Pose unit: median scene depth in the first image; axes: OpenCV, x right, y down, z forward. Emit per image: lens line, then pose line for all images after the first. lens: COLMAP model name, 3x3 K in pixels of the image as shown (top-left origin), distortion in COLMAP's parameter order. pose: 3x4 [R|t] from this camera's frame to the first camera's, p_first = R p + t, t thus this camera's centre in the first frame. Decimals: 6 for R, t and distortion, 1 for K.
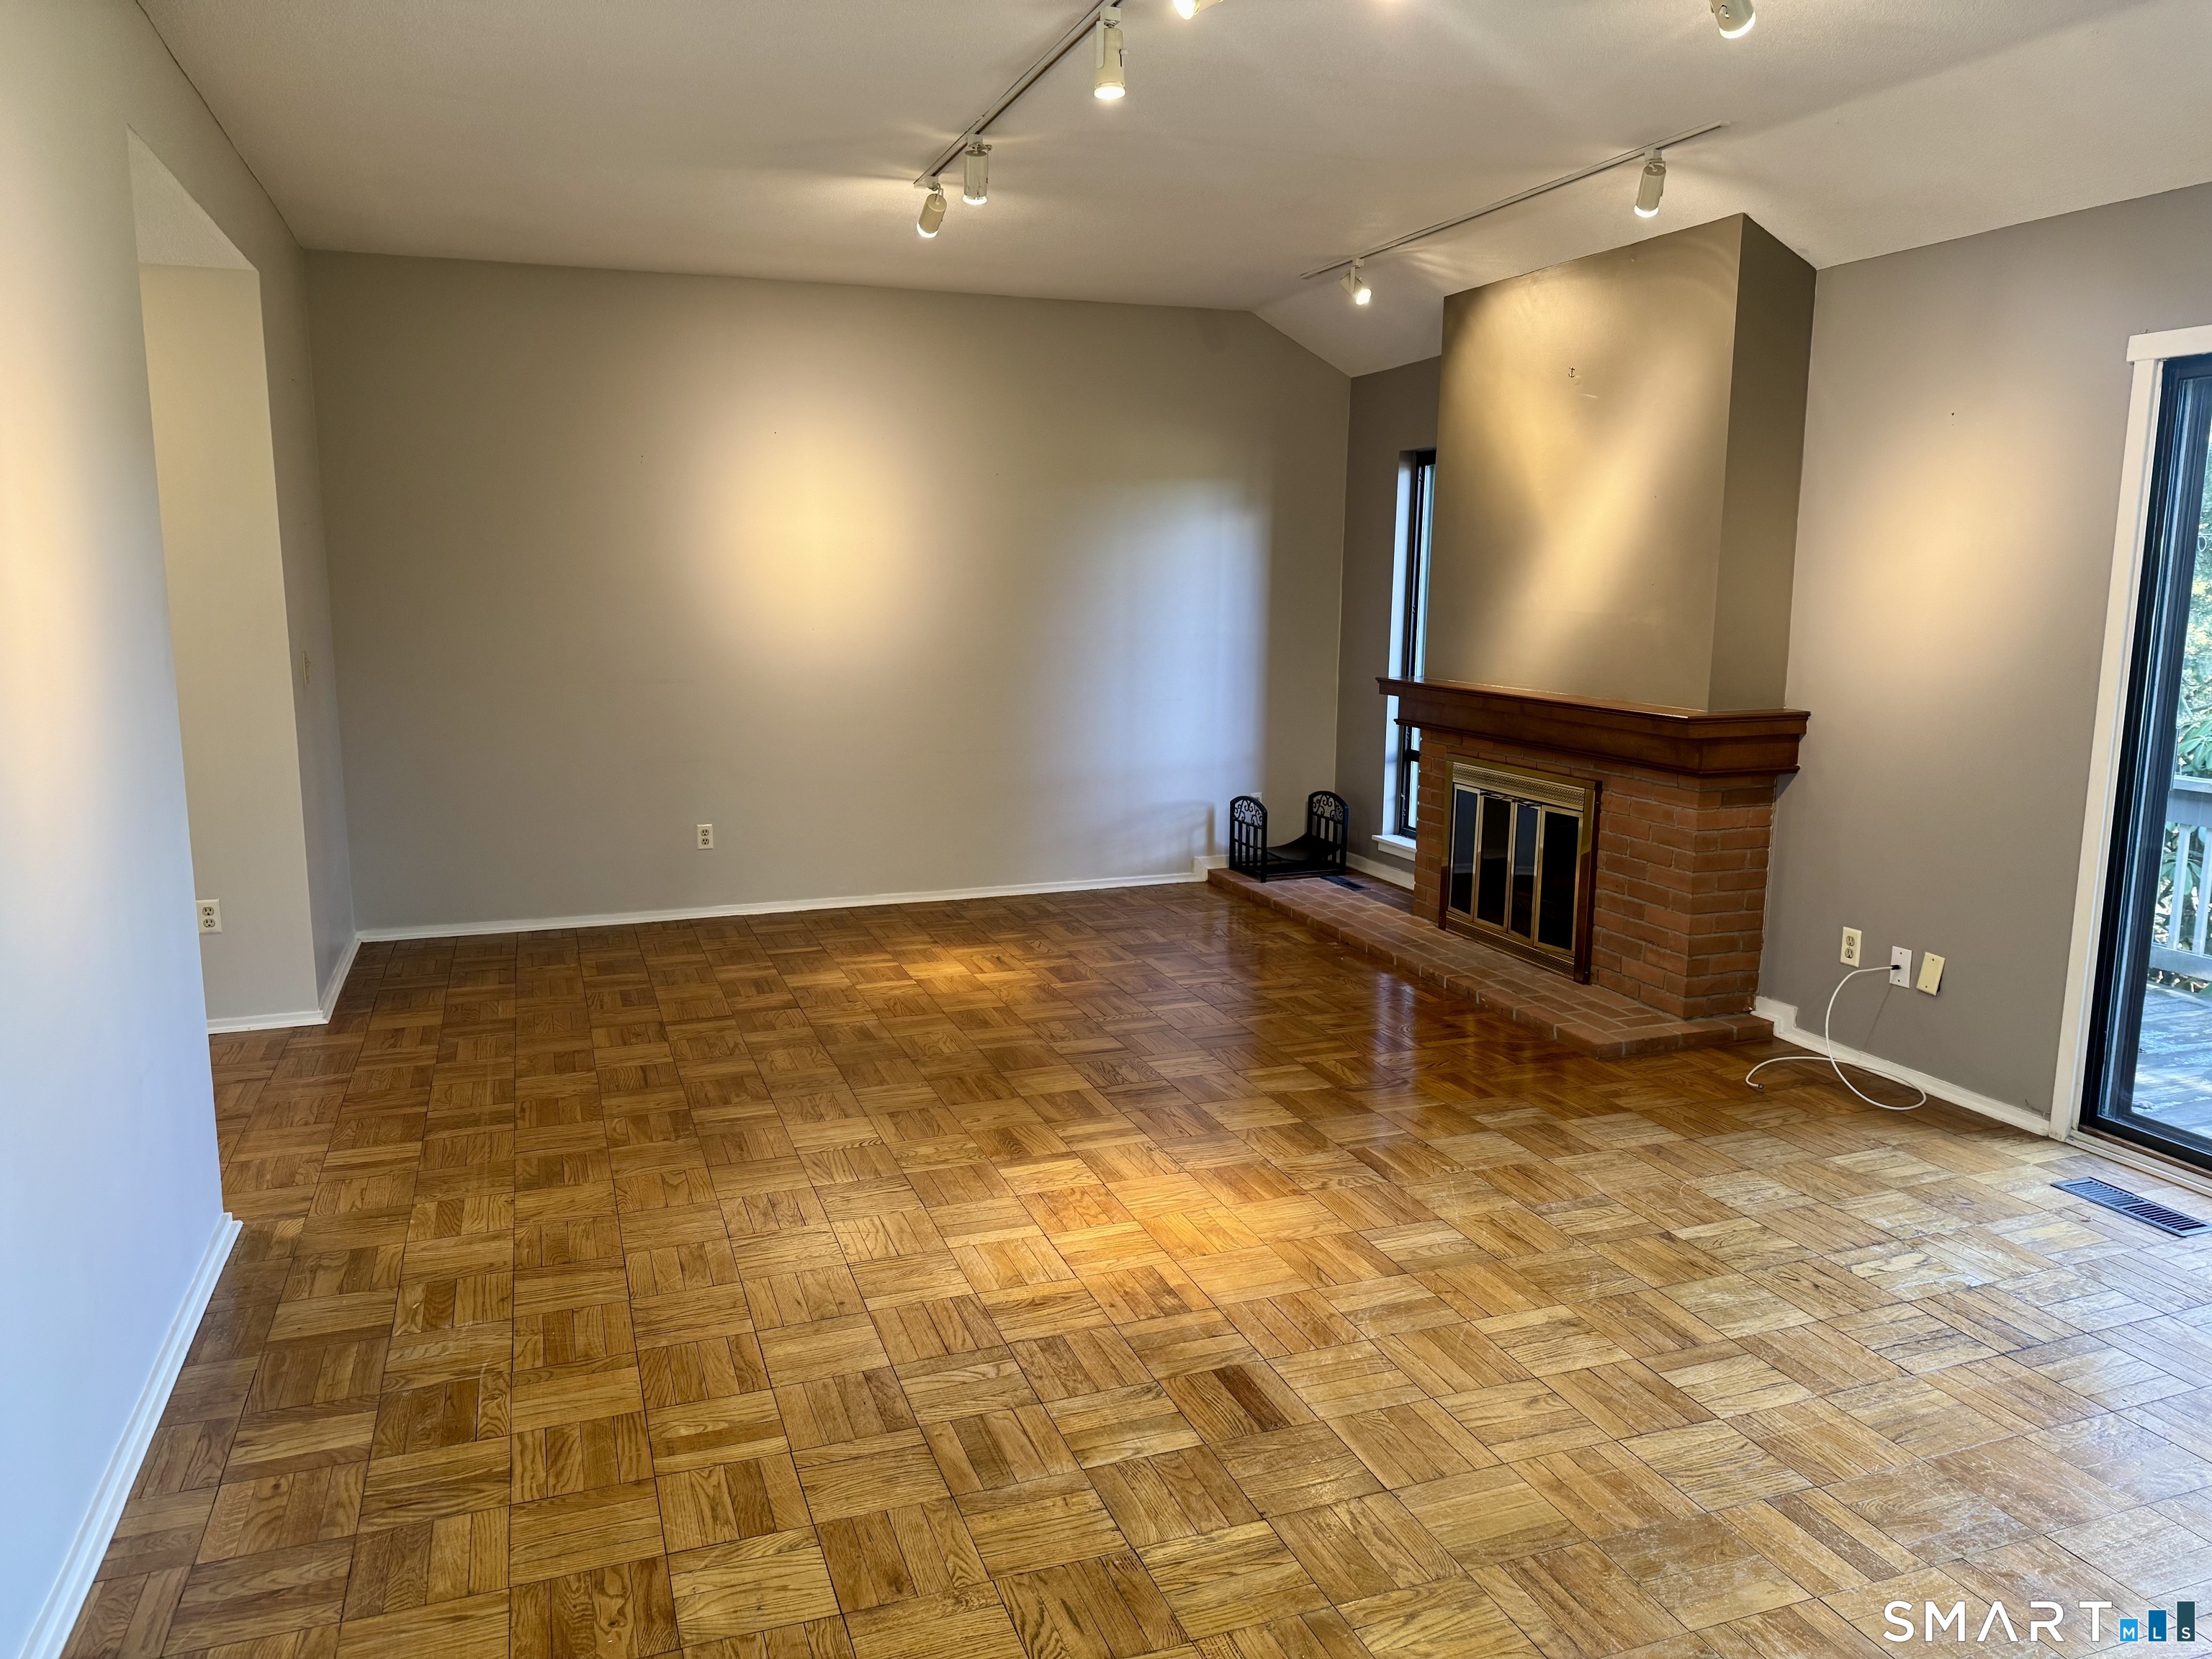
lens RADIAL K [[1537.4, 0, 1106.0], [0, 1537.4, 829.5], [0, 0, 1]] dist [0.102712, -0.134372]
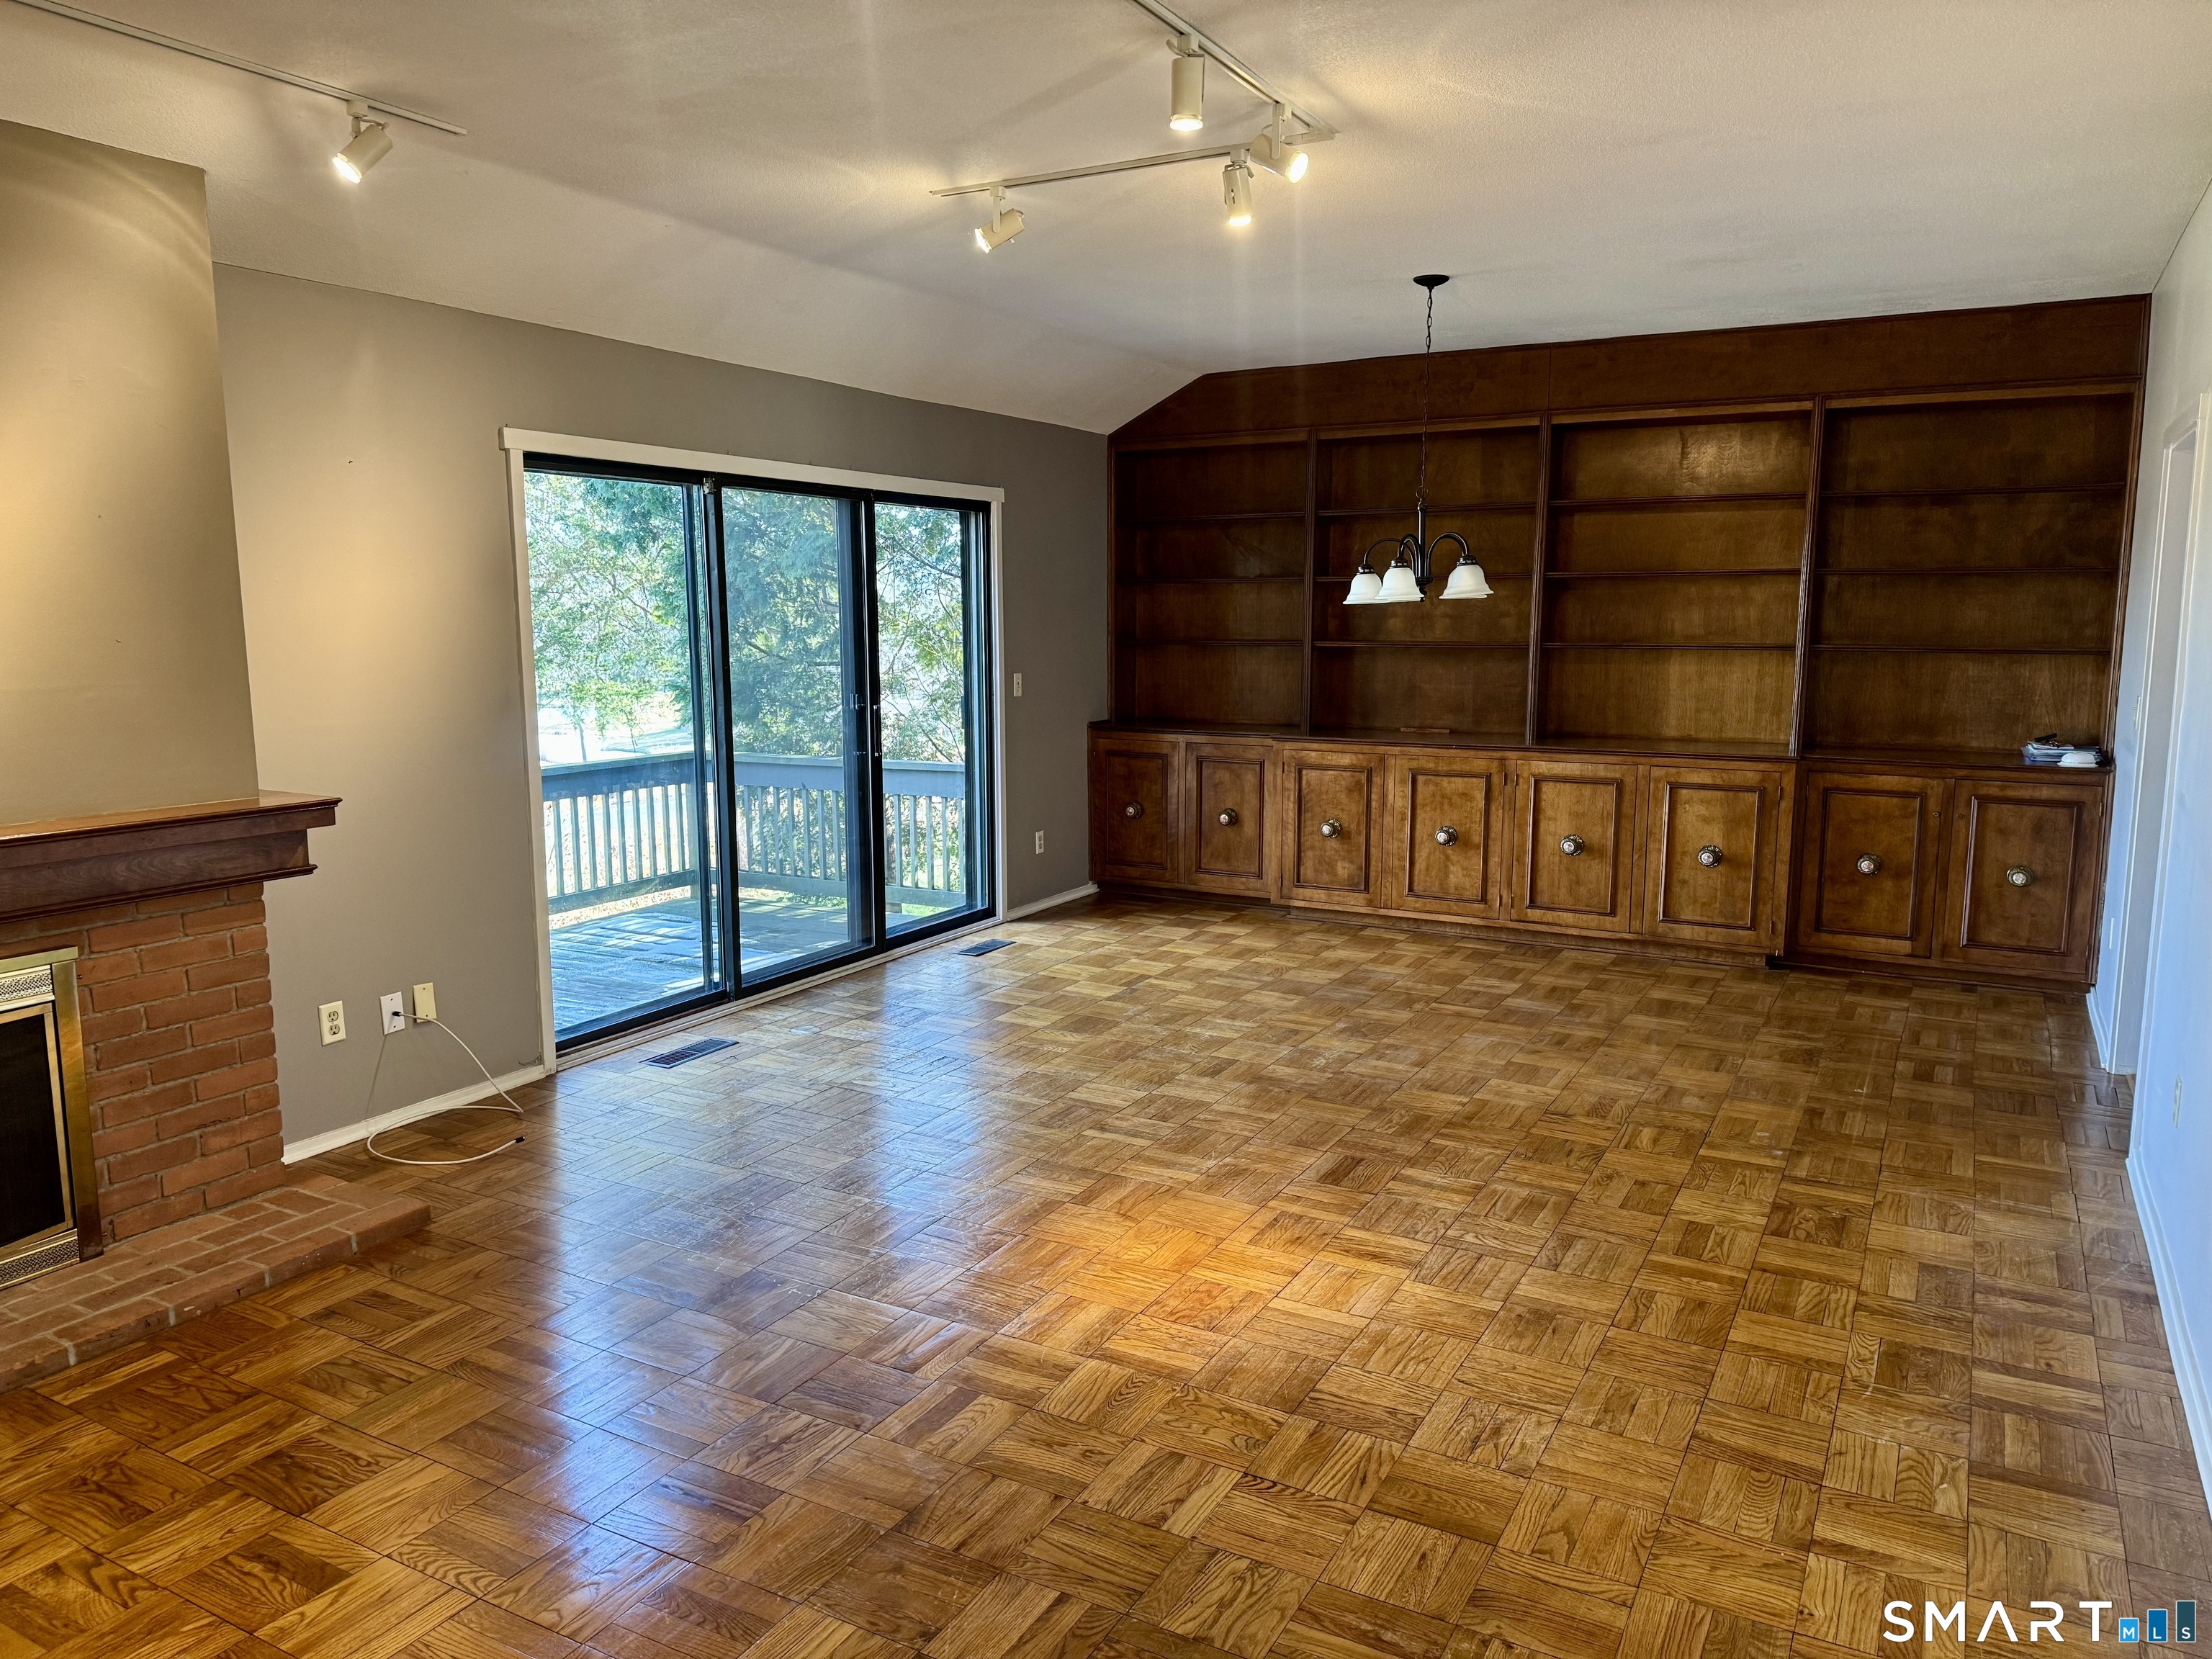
lens RADIAL K [[1537.4, 0, 1106.0], [0, 1537.4, 829.5], [0, 0, 1]] dist [0.102712, -0.134372]
pose [[-0.648885, -0.114020, 0.752295, -0.581120], [0.126270, 0.958862, 0.254242, -0.244843], [-0.750336, 0.259966, -0.607794, 1.376440]]
